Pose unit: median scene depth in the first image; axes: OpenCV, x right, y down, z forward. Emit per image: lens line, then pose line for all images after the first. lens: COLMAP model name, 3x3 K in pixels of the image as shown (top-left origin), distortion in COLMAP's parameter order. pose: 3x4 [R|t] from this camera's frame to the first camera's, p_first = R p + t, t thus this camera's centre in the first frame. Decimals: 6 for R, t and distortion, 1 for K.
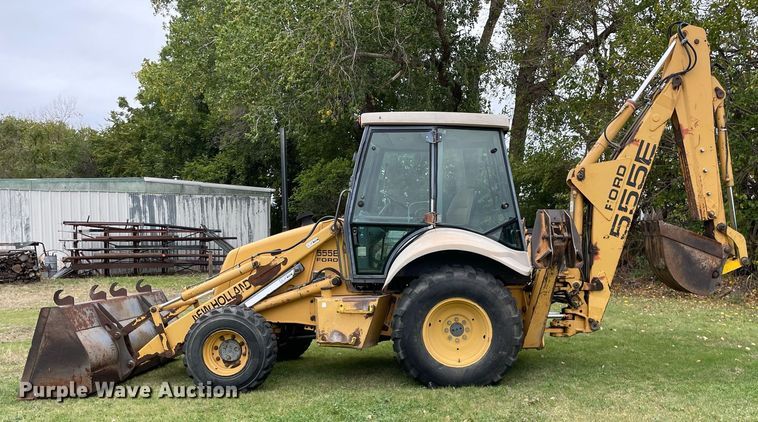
lens RADIAL K [[680.7, 0, 422.5], [0, 680.7, 254.3], [0, 0, 1]] dist [0.100101, -0.009311]
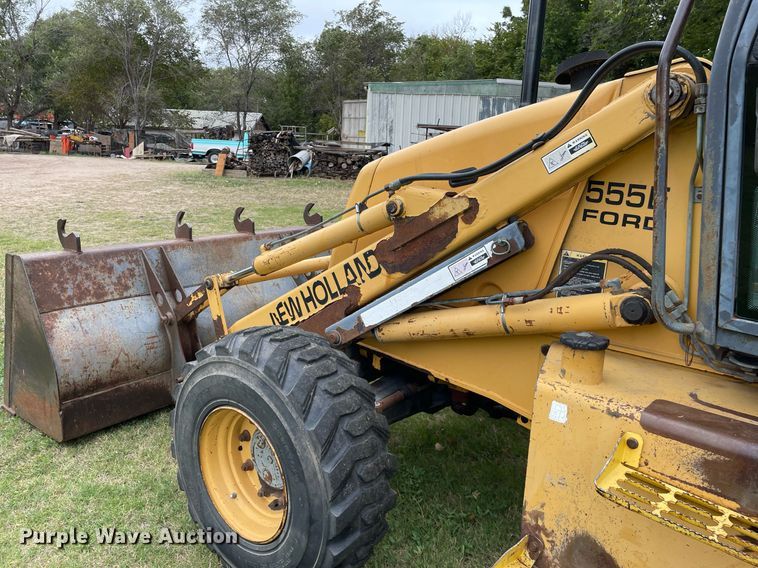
lens RADIAL K [[566.4, 0, 375.0], [0, 566.4, 273.5], [0, 0, 1]] dist [0.098260, -0.129048]
pose [[0.797584, 0.175002, -0.577264, -0.079497], [-0.061232, 0.975536, 0.211140, -0.013084], [0.600092, -0.133055, 0.788788, 0.737396]]
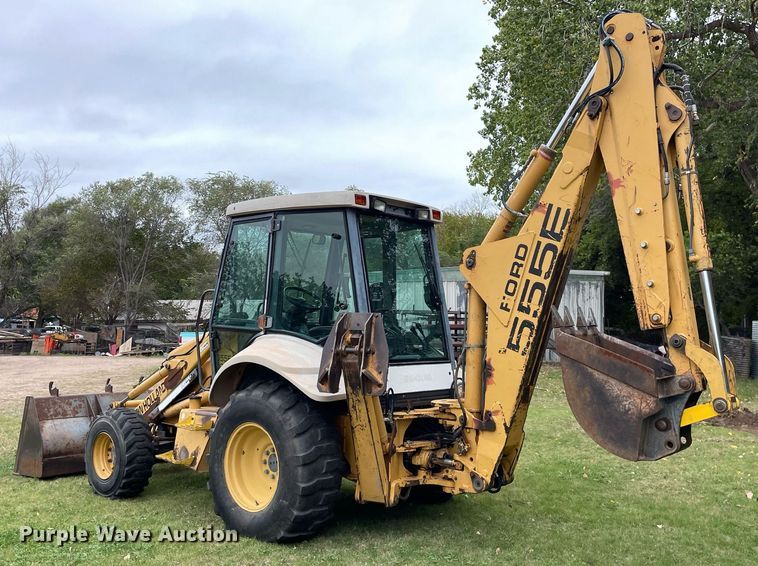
lens RADIAL K [[730.4, 0, 379.0], [0, 730.4, 283.0], [0, 0, 1]] dist [0.089345, -0.018316]
pose [[0.759449, -0.024498, -0.650105, 0.645117], [-0.025246, 0.997428, -0.067078, -0.040592], [0.650077, 0.067355, 0.756877, 0.376327]]
